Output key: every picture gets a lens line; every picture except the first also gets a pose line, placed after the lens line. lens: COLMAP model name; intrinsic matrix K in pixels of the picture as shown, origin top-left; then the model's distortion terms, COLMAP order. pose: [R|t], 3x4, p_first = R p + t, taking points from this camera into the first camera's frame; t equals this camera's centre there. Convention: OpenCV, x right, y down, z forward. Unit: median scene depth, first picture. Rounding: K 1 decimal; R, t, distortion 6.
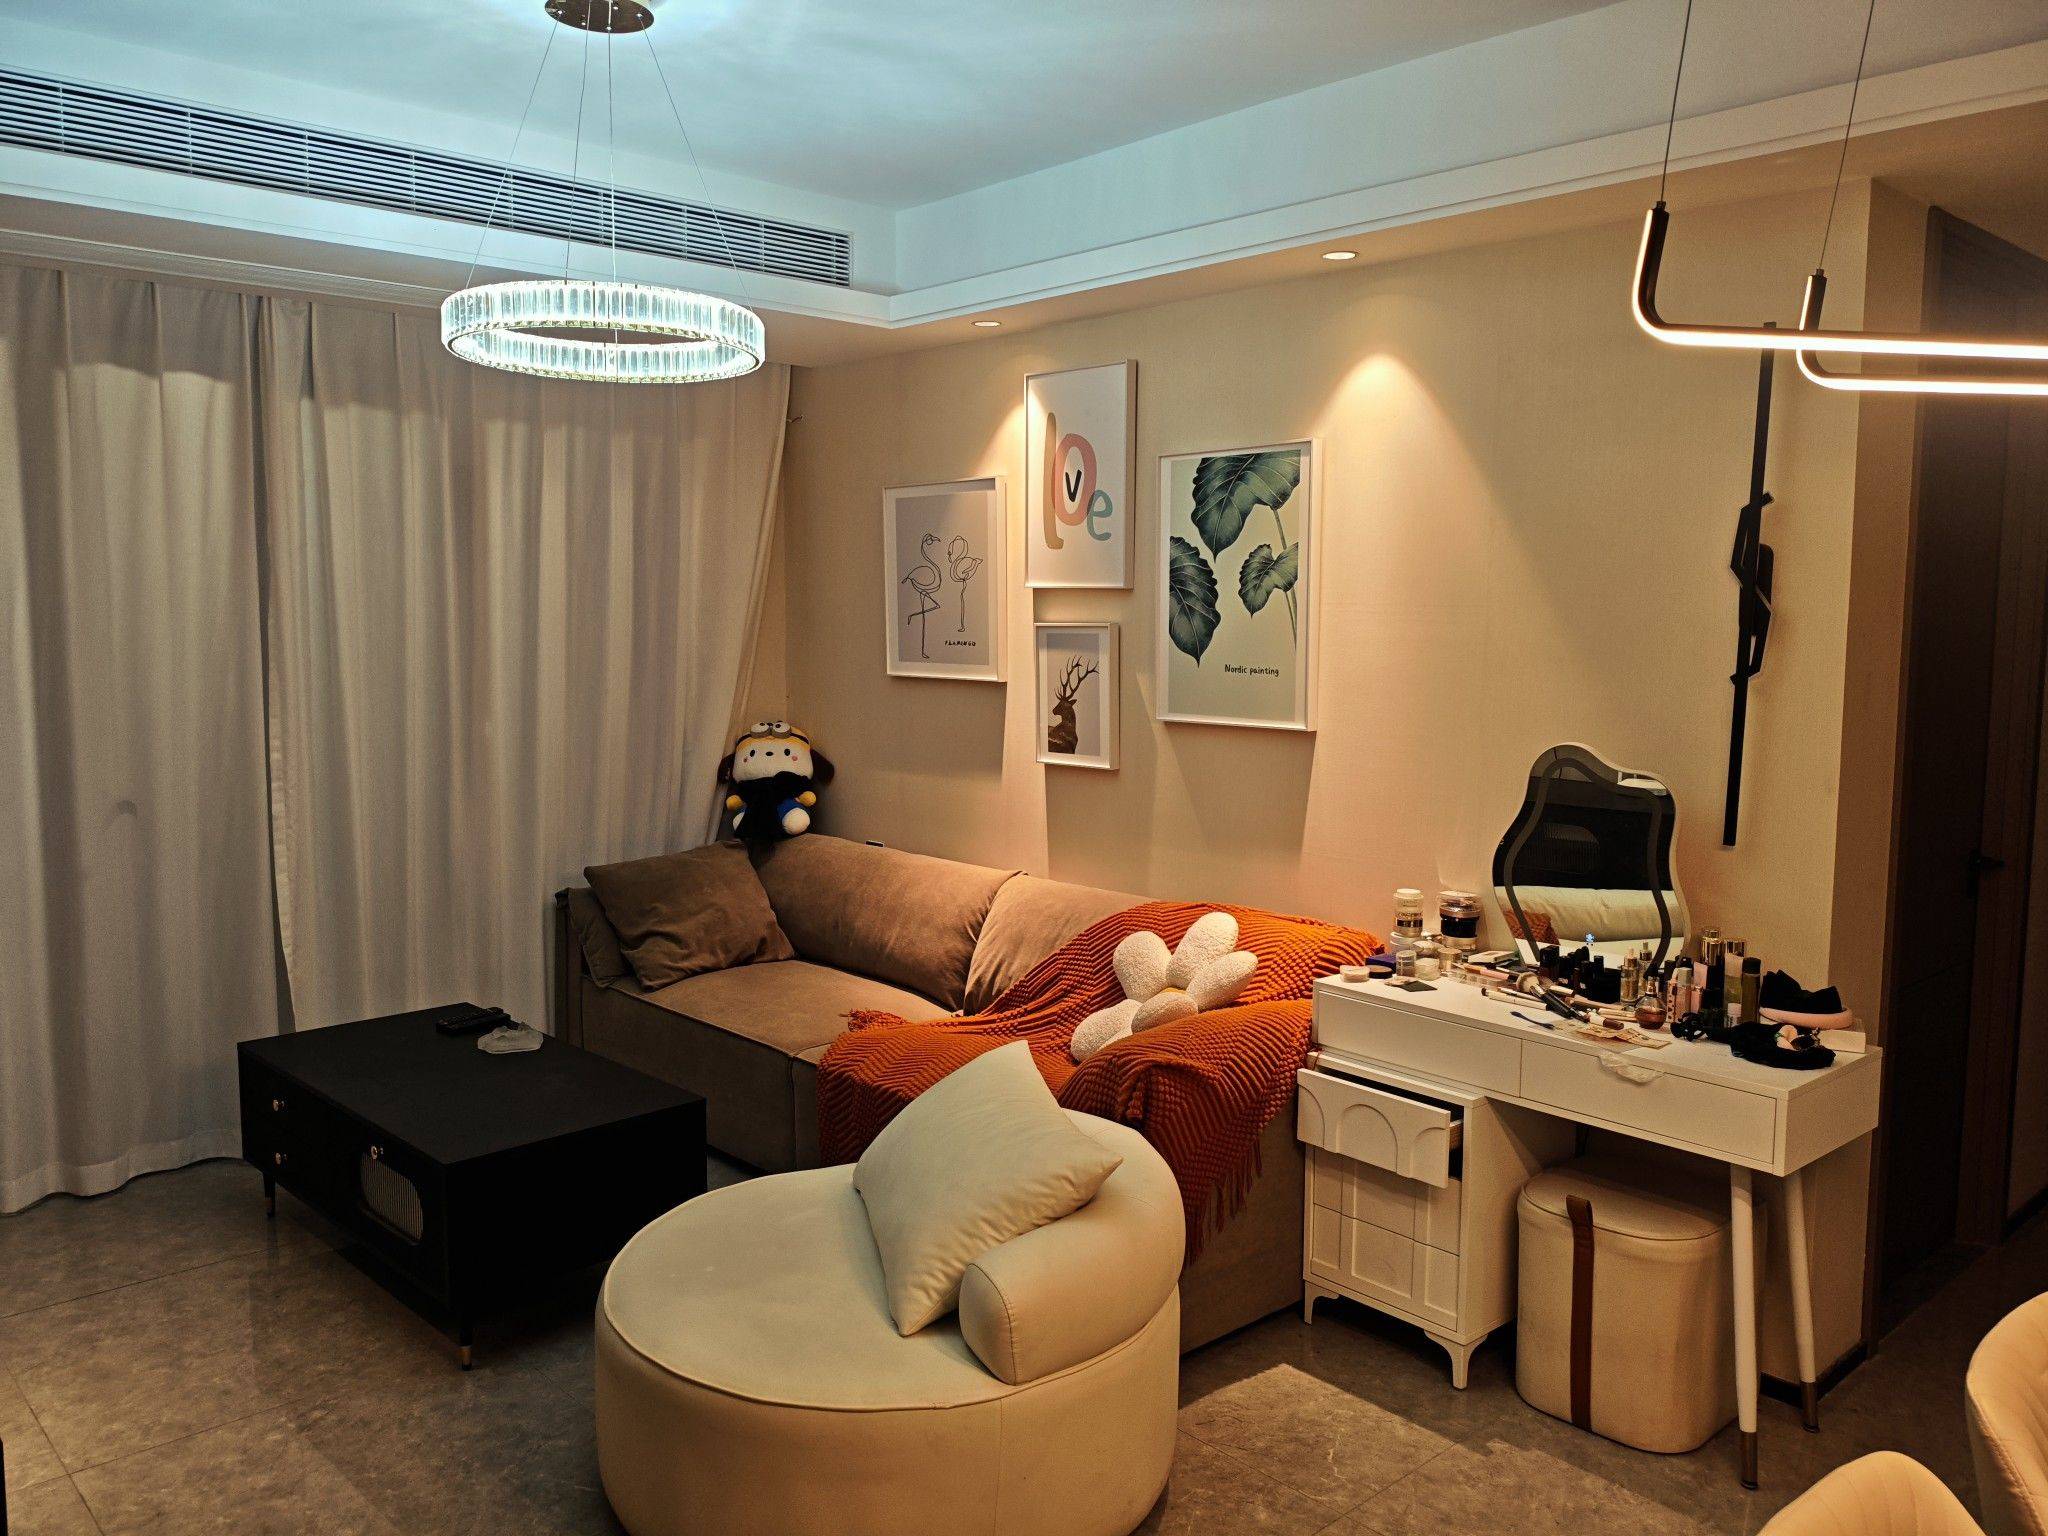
lens RADIAL K [[1576.7, 0, 1024.0], [0, 1576.7, 768.0], [0, 0, 1]] dist [0.131271, -0.001585]
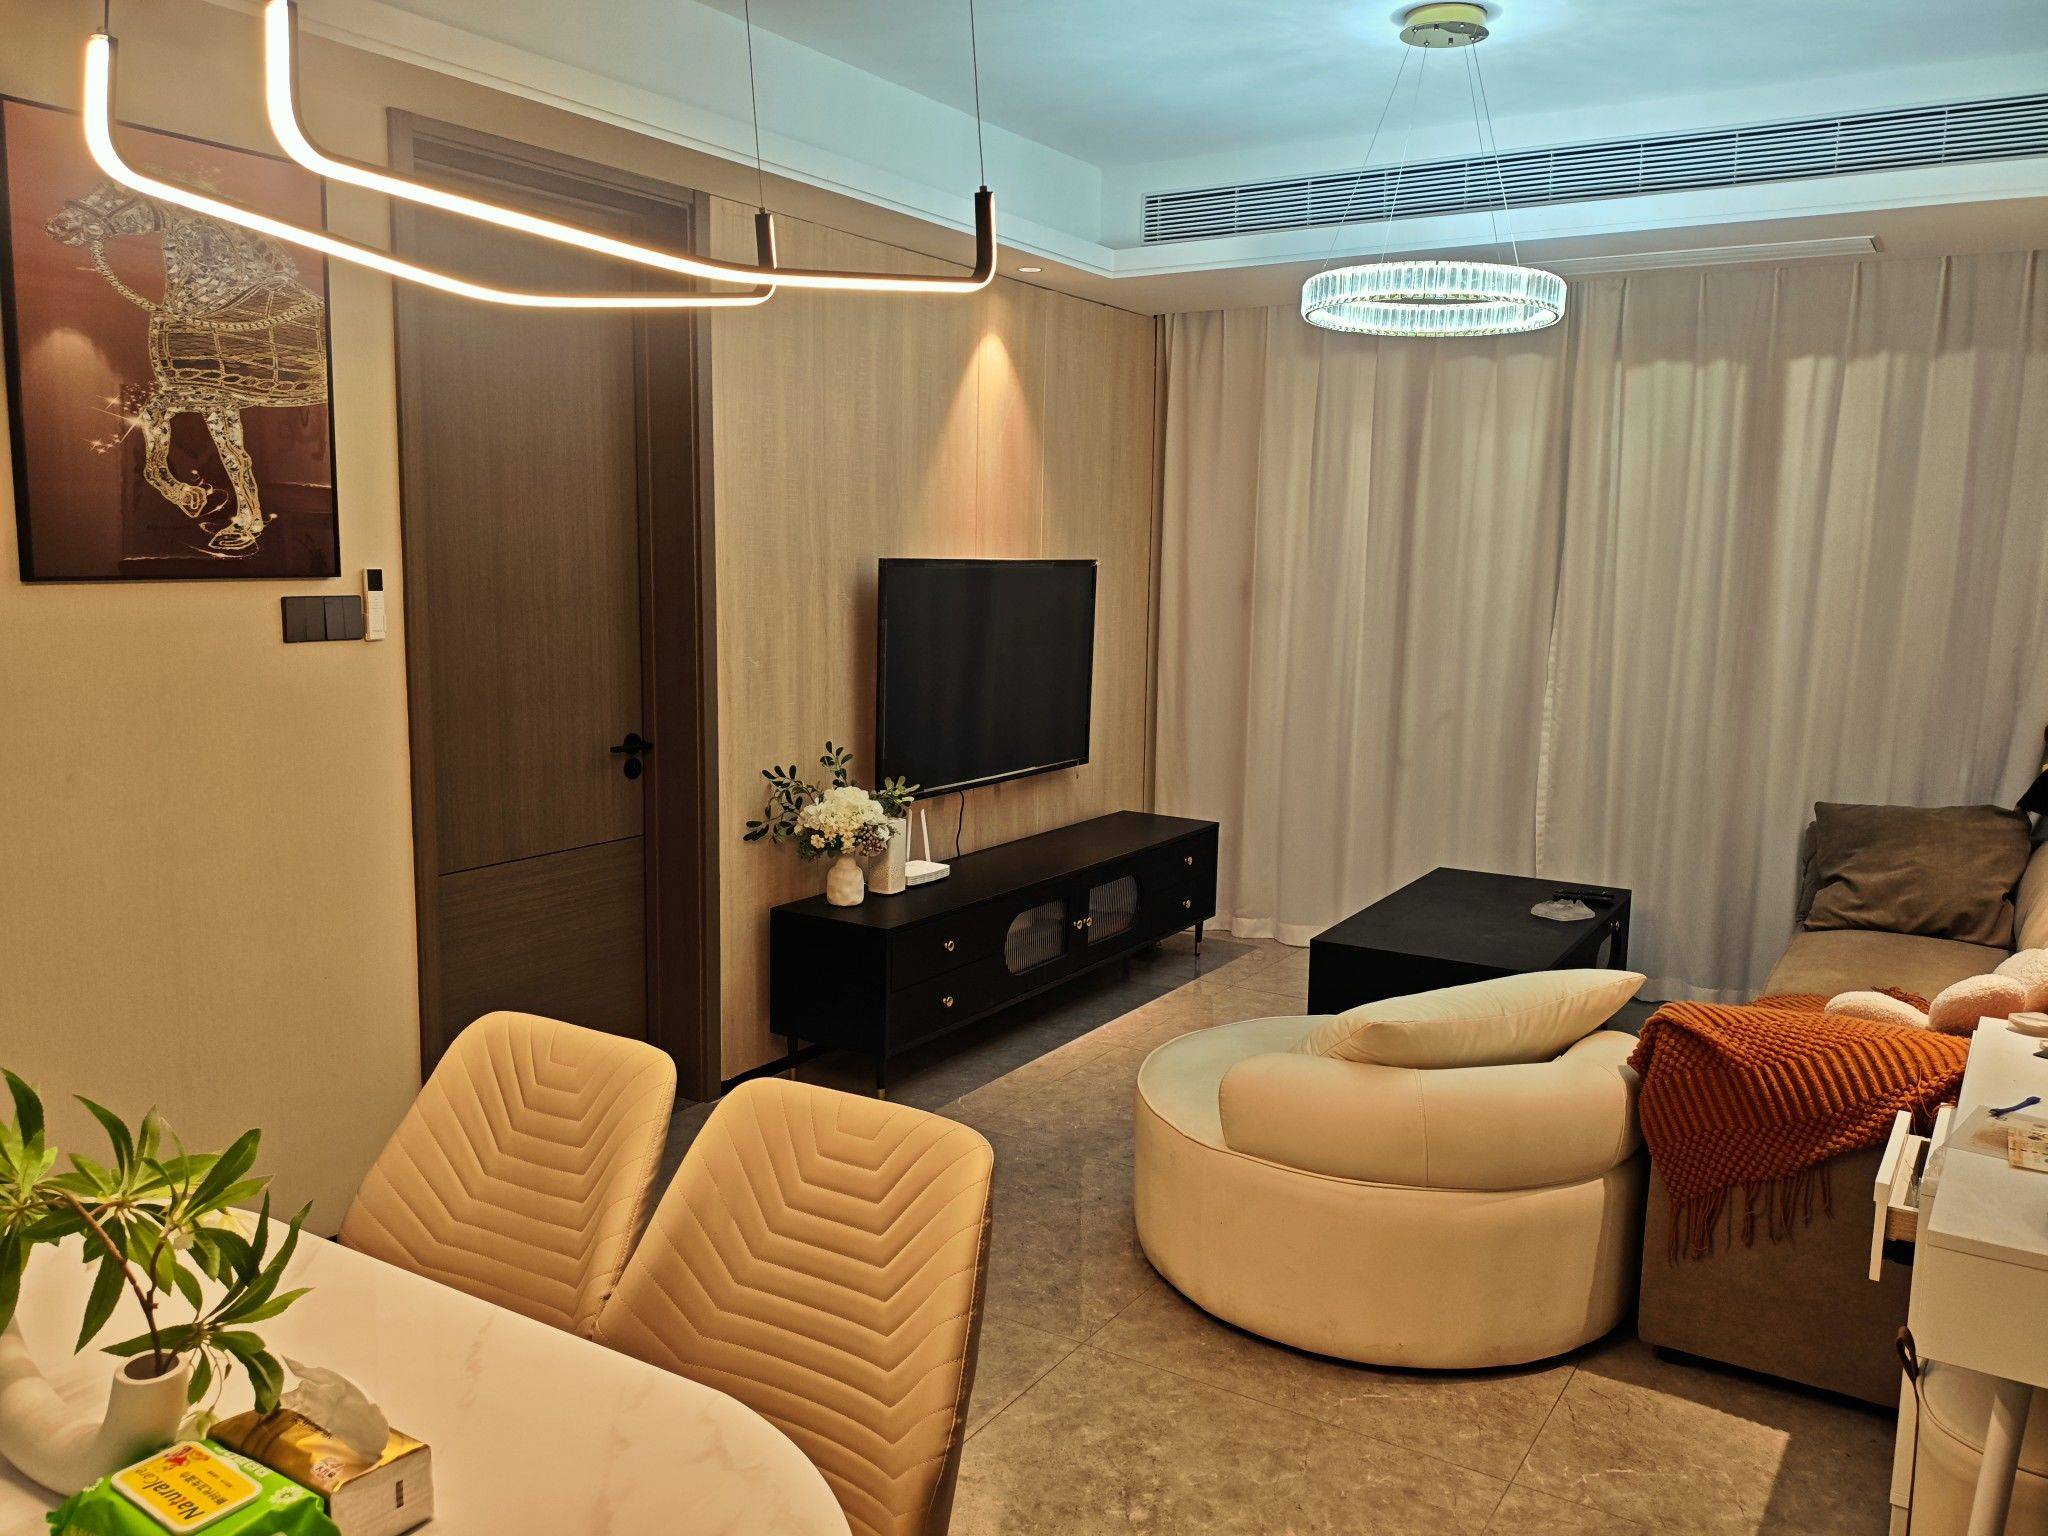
lens RADIAL K [[1553.8, 0, 1024.0], [0, 1553.8, 768.0], [0, 0, 1]] dist [-0.000830, -0.026016]
pose [[0.282967, 0.137955, -0.949157, 0.583758], [-0.121682, 0.986769, 0.107145, -0.001780], [0.951380, 0.085177, 0.296010, 0.284398]]
